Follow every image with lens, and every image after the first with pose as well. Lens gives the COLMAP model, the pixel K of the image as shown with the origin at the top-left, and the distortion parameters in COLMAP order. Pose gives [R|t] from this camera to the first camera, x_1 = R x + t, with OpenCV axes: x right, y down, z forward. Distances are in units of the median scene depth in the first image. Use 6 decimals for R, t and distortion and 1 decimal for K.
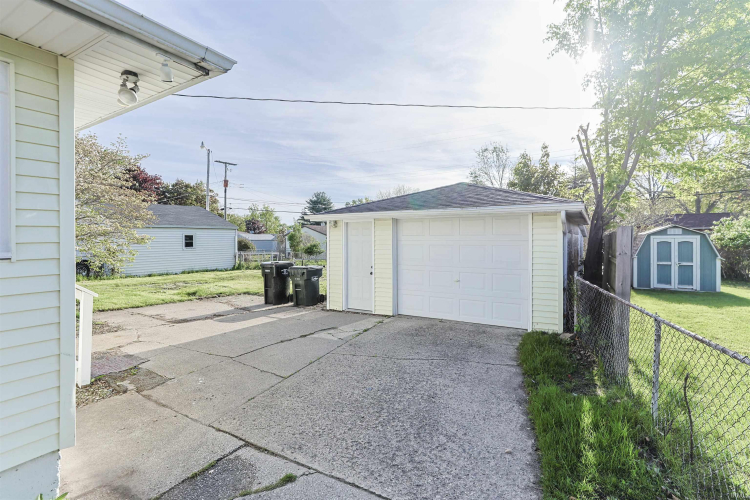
lens RADIAL K [[362.7, 0, 376.5], [0, 362.7, 245.1], [0, 0, 1]] dist [-0.006113, 0.000127]
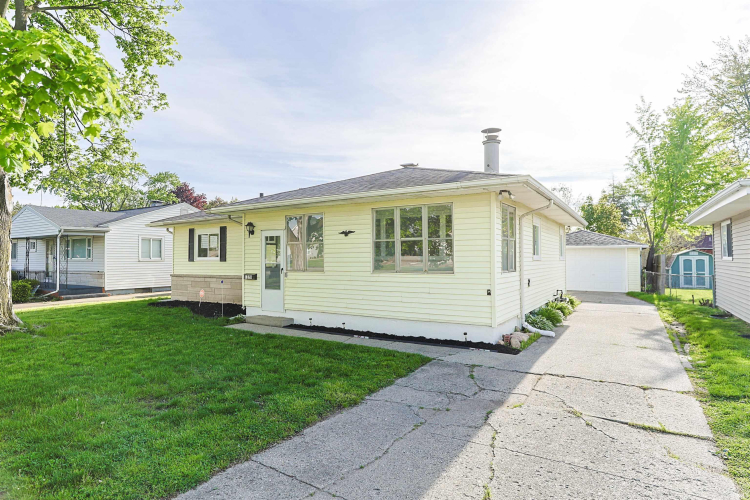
lens RADIAL K [[405.6, 0, 375.0], [0, 405.6, 250.0], [0, 0, 1]] dist [-0.001953, -0.000080]
pose [[0.999848, 0.002469, -0.017286, -0.968922], [-0.003024, 0.999478, -0.032169, 0.017969], [0.017197, 0.032217, 0.999333, -1.413484]]
